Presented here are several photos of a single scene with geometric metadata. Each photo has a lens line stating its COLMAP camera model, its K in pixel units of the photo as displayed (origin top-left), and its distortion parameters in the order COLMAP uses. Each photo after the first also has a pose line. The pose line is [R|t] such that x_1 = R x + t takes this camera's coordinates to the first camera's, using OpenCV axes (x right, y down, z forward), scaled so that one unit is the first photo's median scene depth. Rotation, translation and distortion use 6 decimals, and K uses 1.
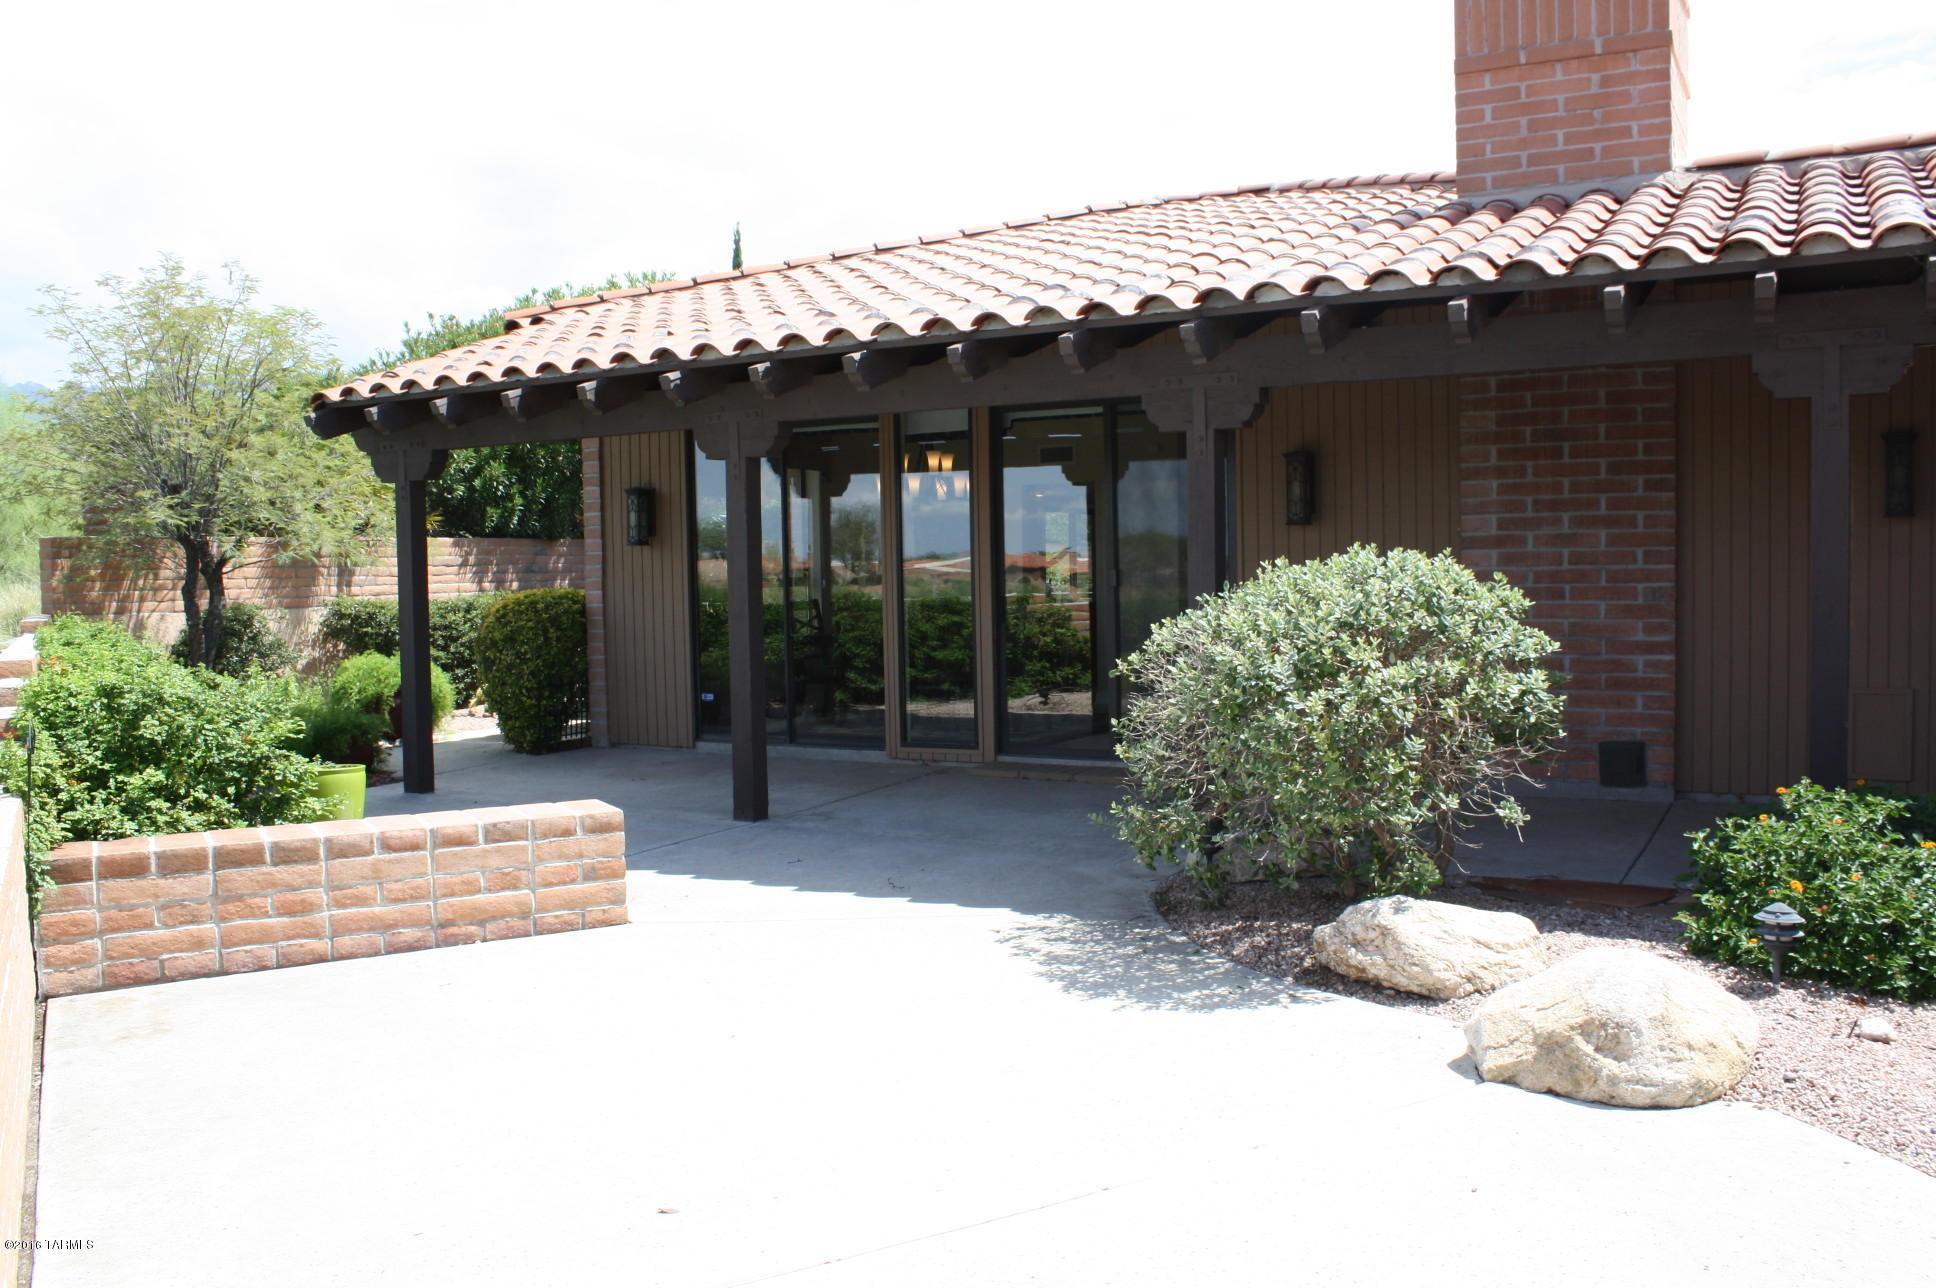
lens RADIAL K [[1623.7, 0, 975.5], [0, 1623.7, 650.0], [0, 0, 1]] dist [-0.172028, 0.153037]
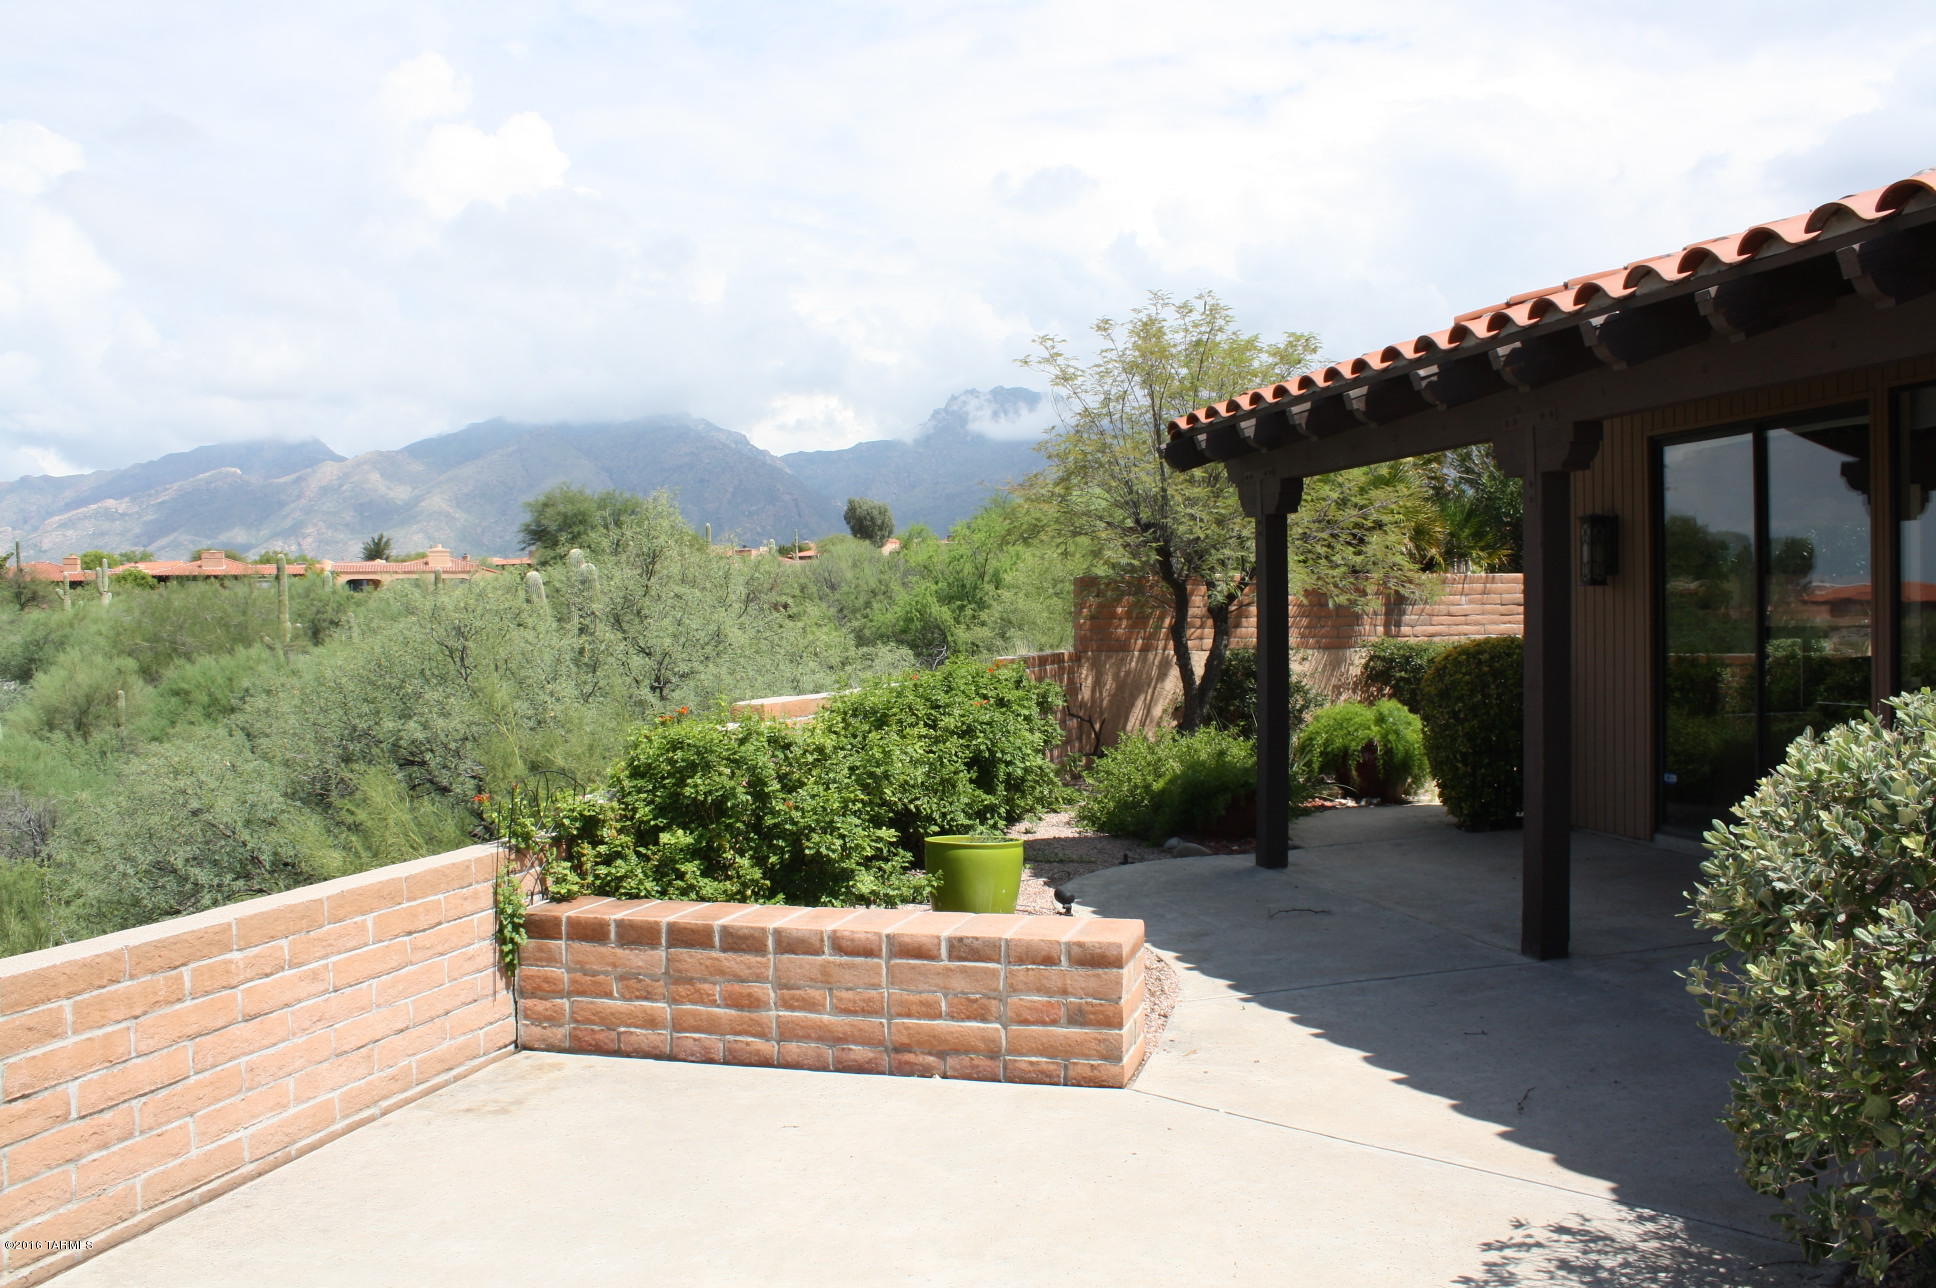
lens RADIAL K [[1623.7, 0, 975.5], [0, 1623.7, 650.0], [0, 0, 1]] dist [-0.172028, 0.153037]
pose [[0.688760, 0.022077, -0.724653, 0.305370], [-0.035714, 0.999356, -0.003499, -0.036444], [0.724109, 0.028290, 0.689105, 0.439733]]
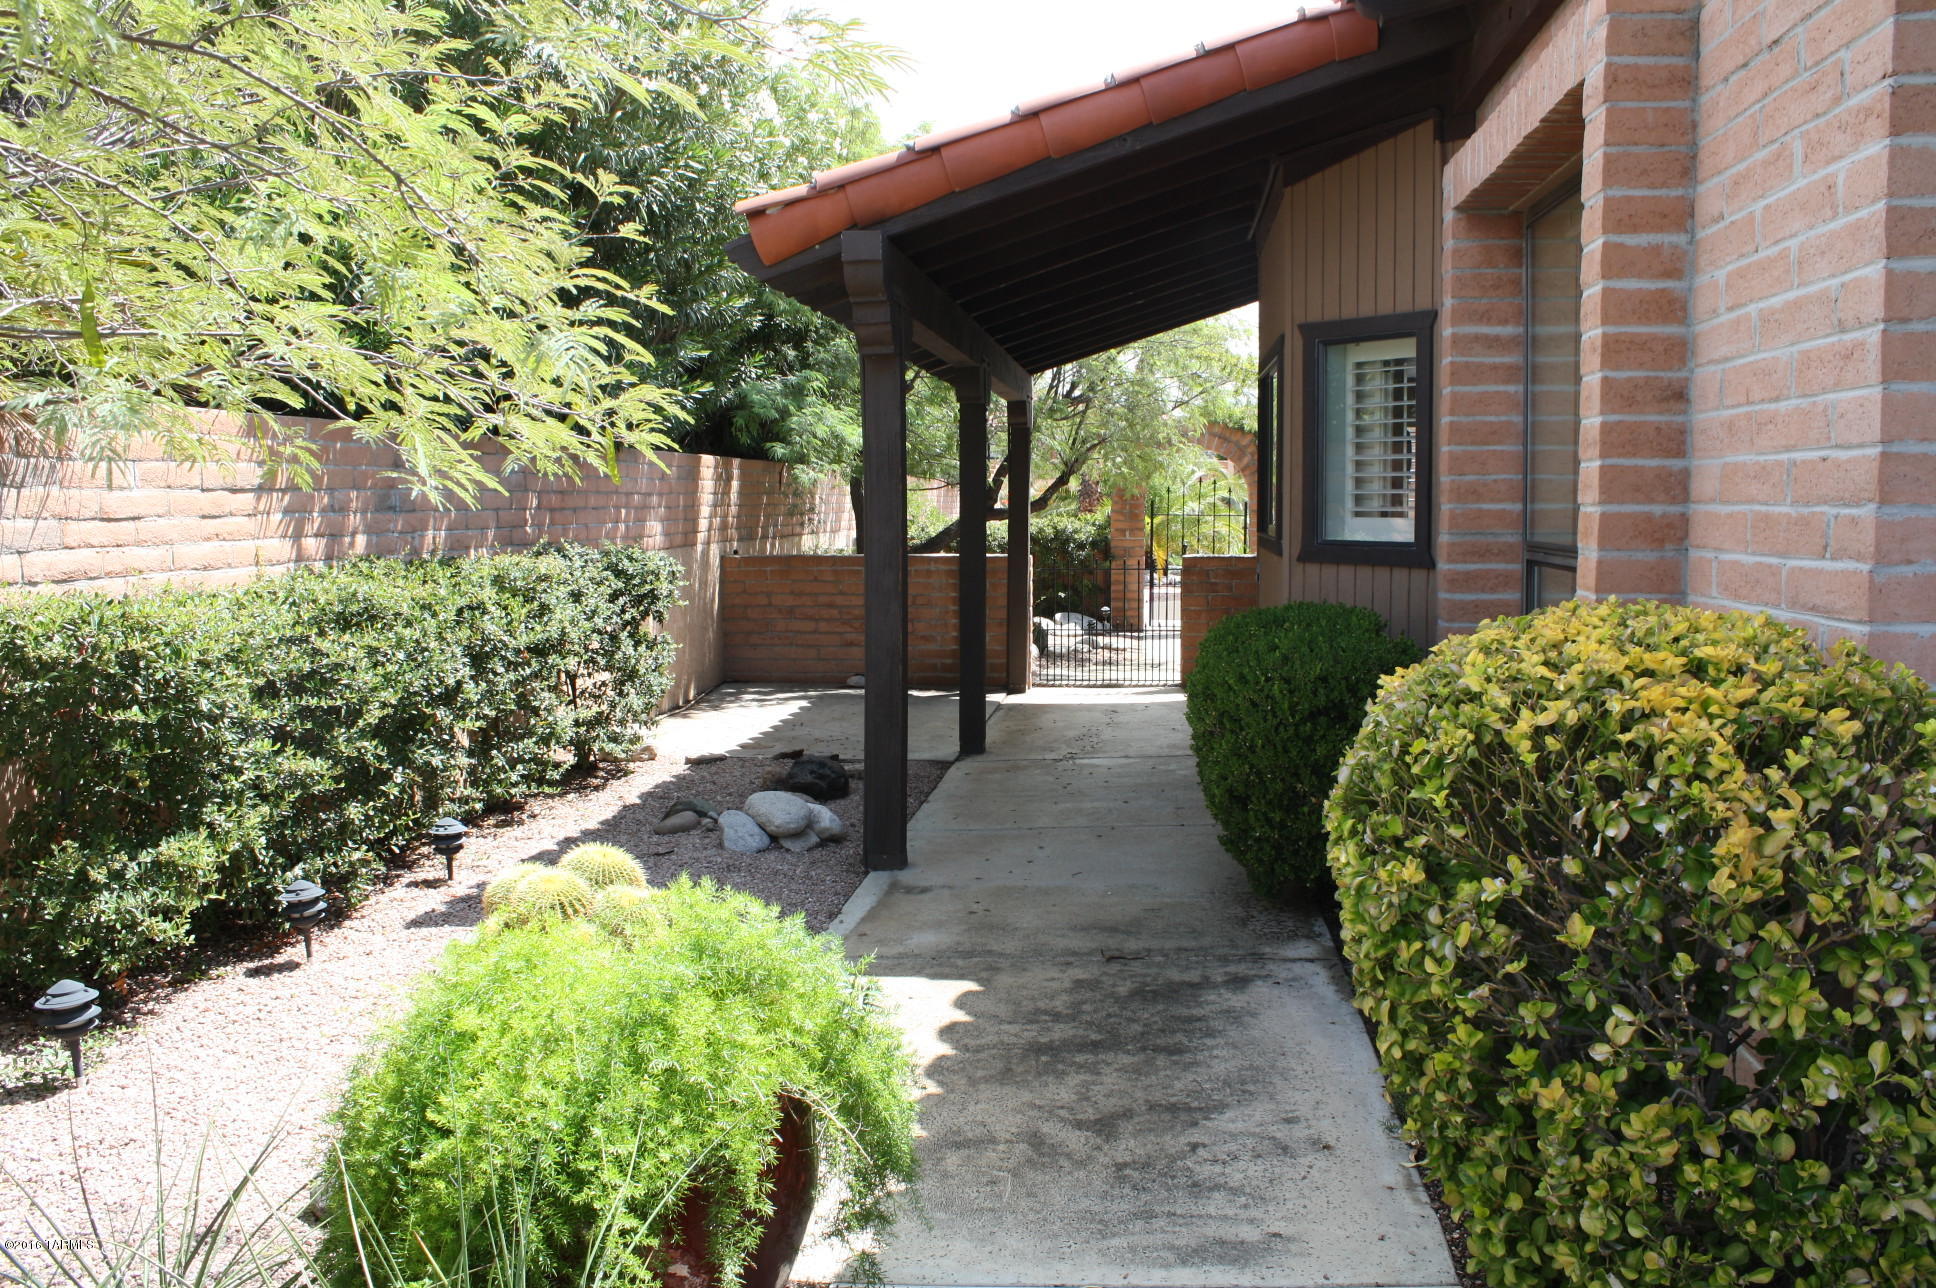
lens RADIAL K [[1623.7, 0, 975.5], [0, 1623.7, 650.0], [0, 0, 1]] dist [-0.172028, 0.153037]
pose [[0.920964, -0.019790, 0.389144, -0.875344], [0.005157, 0.999241, 0.038611, -0.084094], [-0.389613, -0.033553, 0.920367, 1.717614]]
